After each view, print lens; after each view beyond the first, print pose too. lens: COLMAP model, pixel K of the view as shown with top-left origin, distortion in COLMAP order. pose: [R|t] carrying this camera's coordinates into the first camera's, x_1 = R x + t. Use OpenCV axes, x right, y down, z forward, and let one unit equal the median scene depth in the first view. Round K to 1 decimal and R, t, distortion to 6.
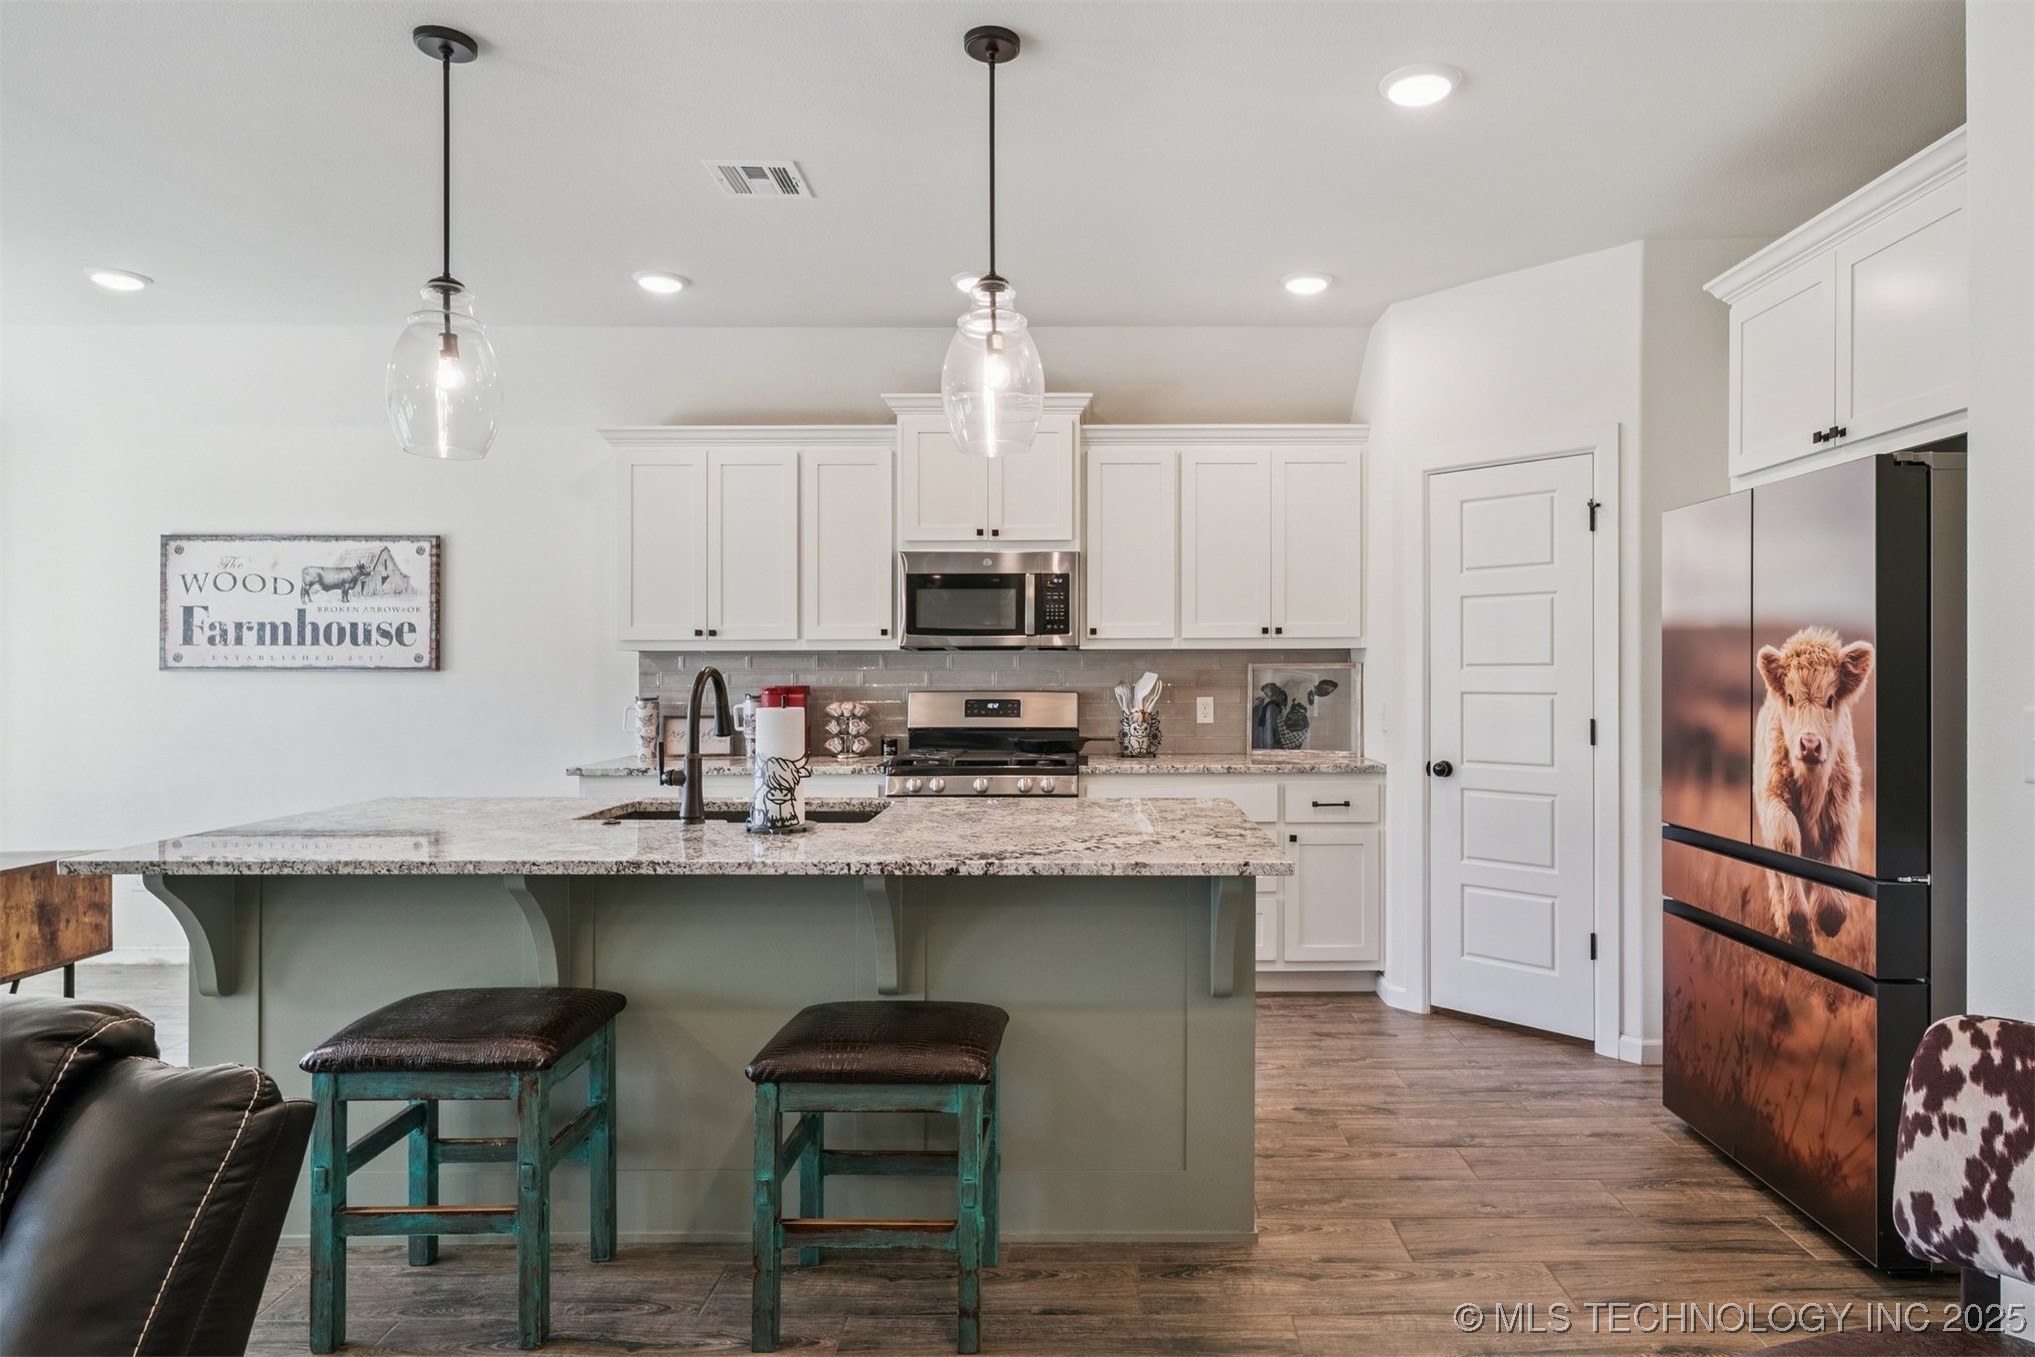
lens RADIAL K [[1142.1, 0, 1098.3], [0, 1142.1, 663.0], [0, 0, 1]] dist [-0.001392, 0.002710]
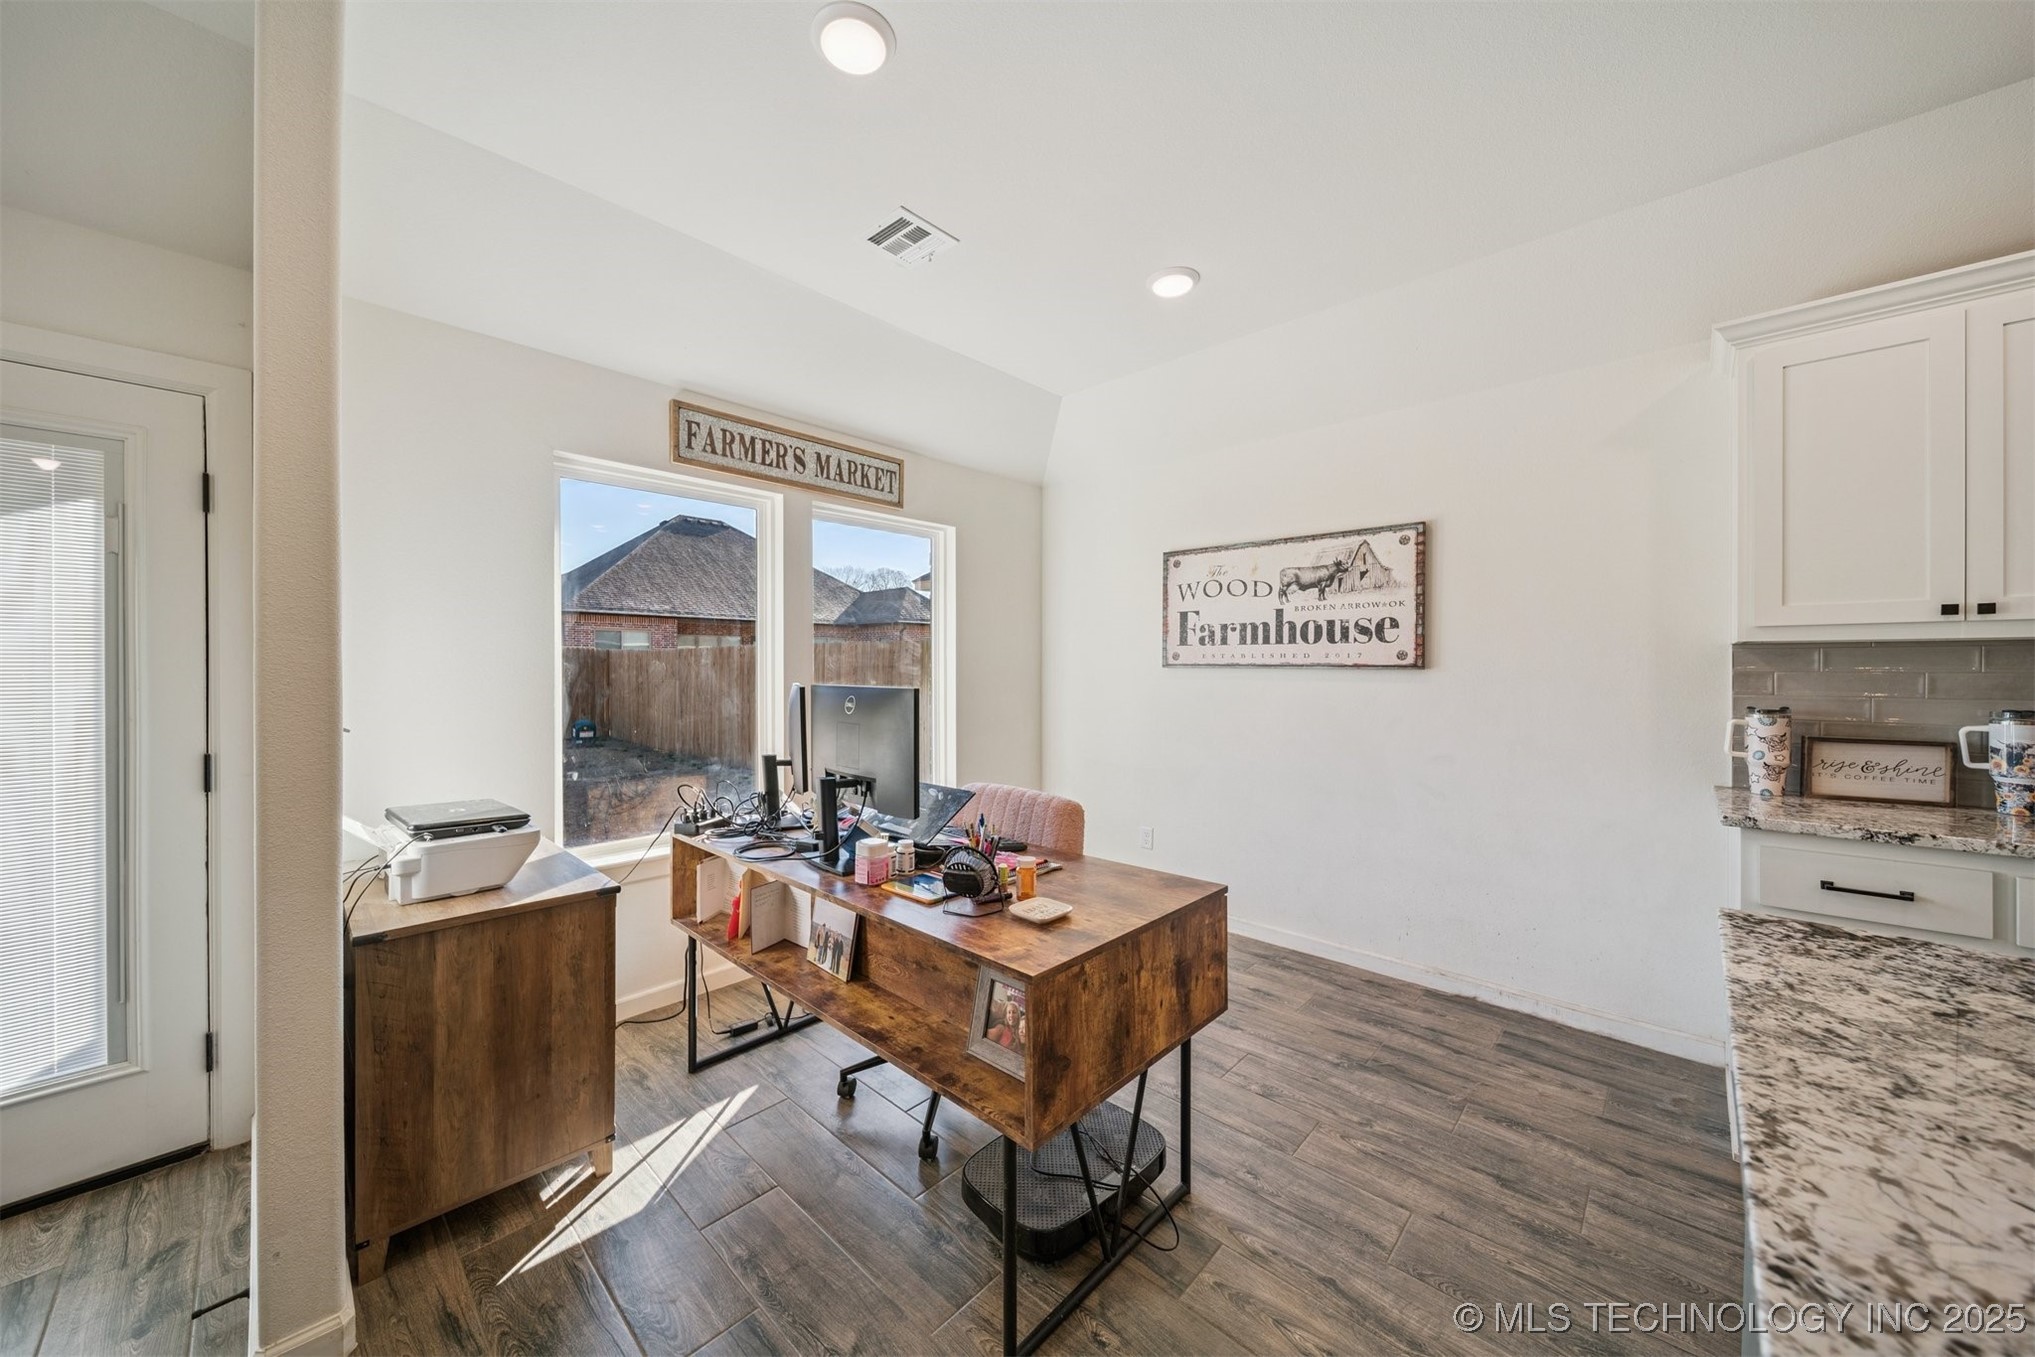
lens RADIAL K [[715.0, 0, 1003.1], [0, 715.0, 668.2], [0, 0, 1]] dist [0.000777, -0.001500]
pose [[0.713385, 0.005557, -0.700751, -0.443444], [-0.000412, 0.999972, 0.007510, 0.002220], [0.700773, -0.005068, 0.713367, 0.374260]]
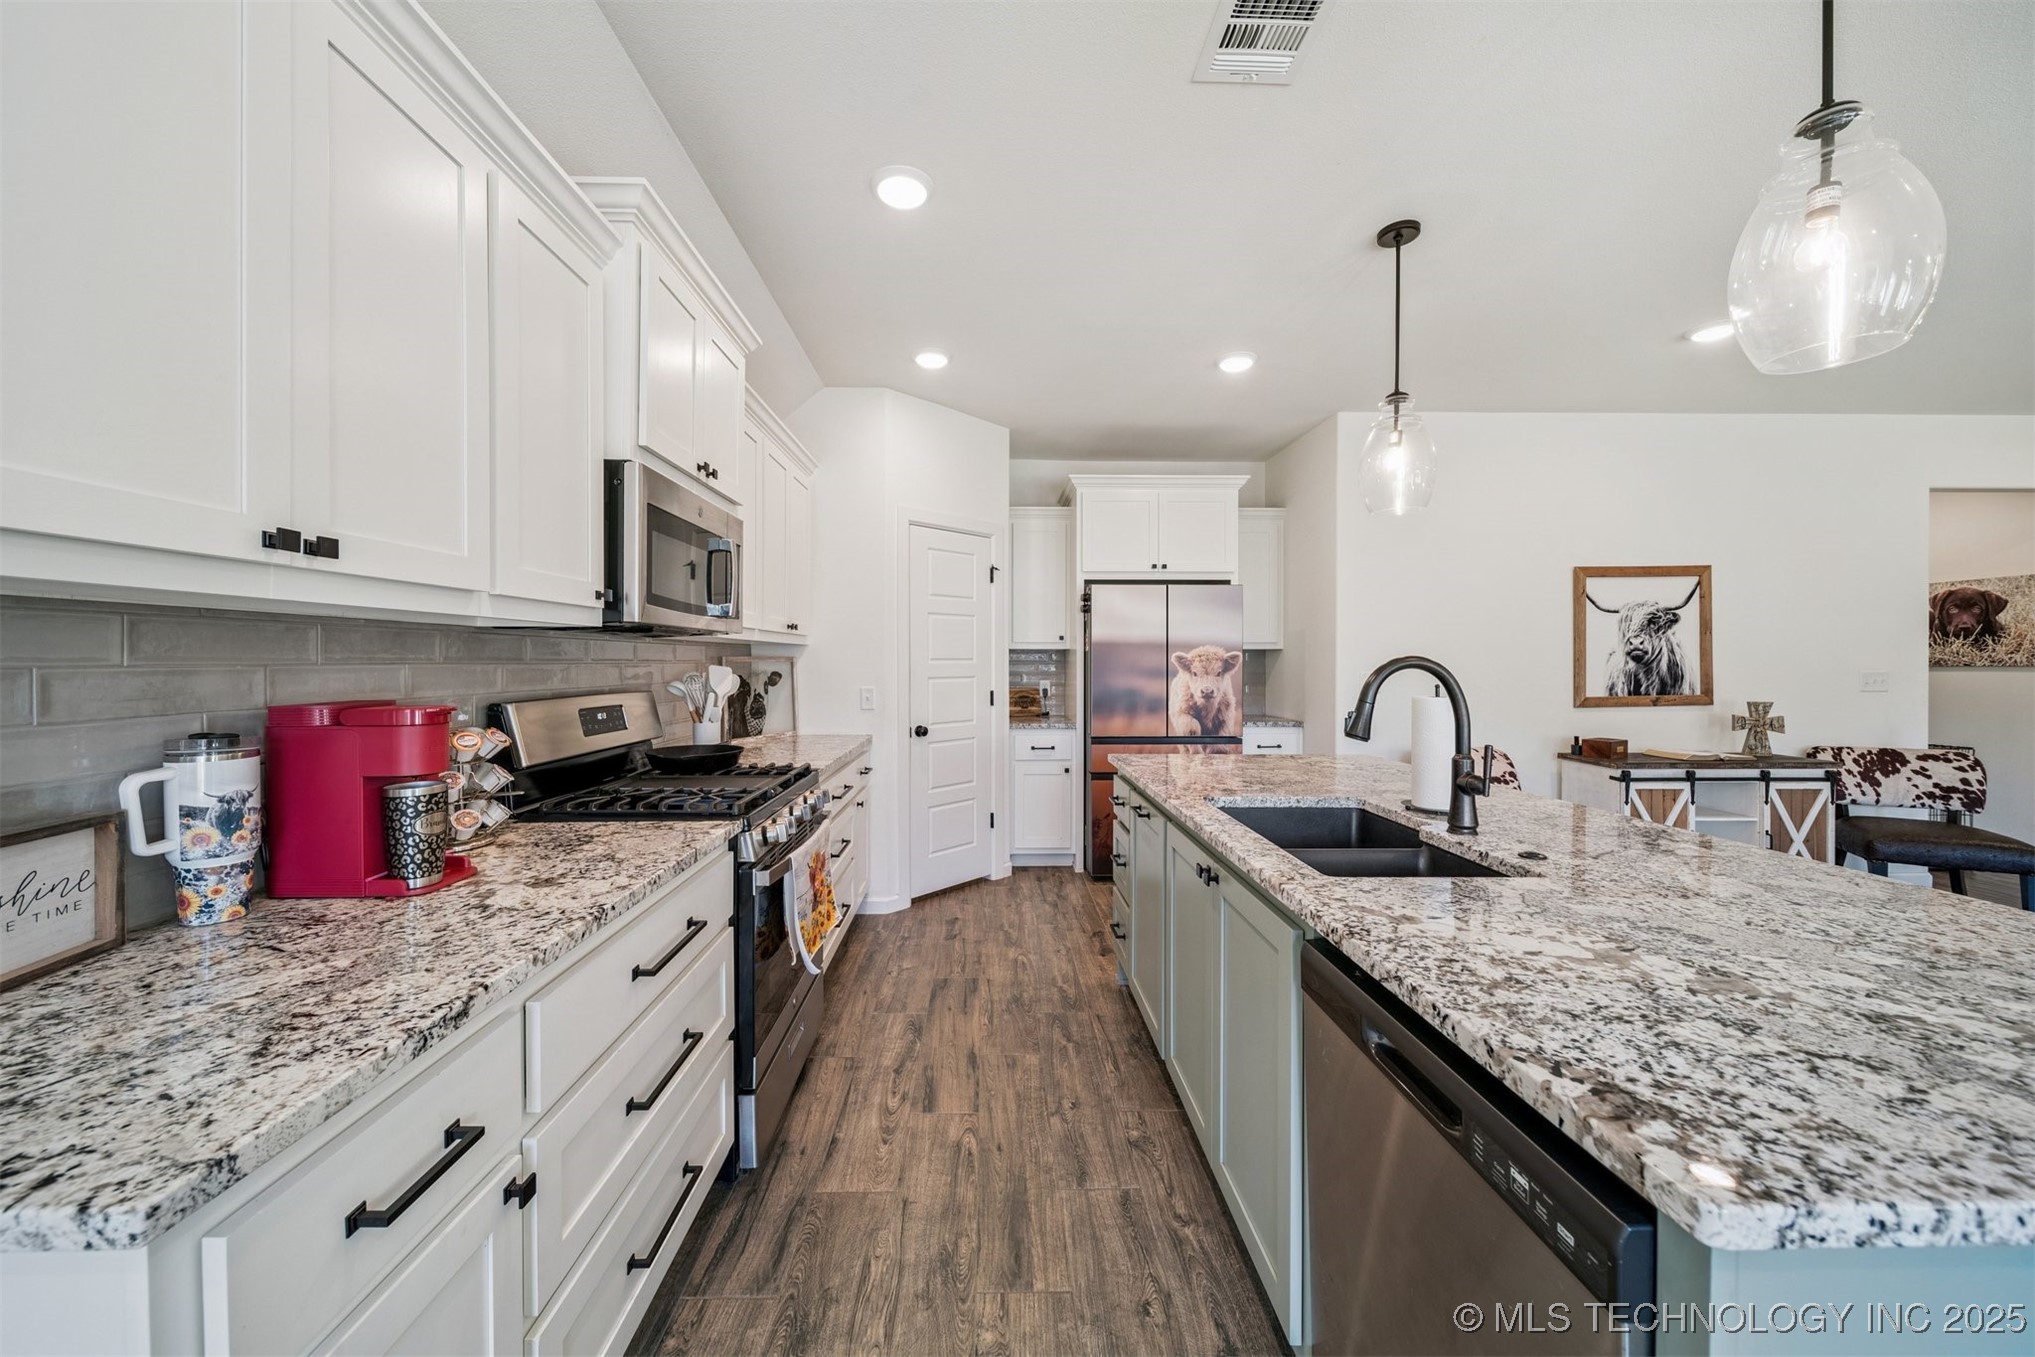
lens RADIAL K [[715.0, 0, 1000.3], [0, 715.0, 662.5], [0, 0, 1]] dist [0.000777, -0.001500]
pose [[-0.006374, 0.000532, 0.999980, -0.540544], [-0.004497, 0.999990, -0.000561, 0.005457], [-0.999970, -0.004500, -0.006372, 0.809977]]
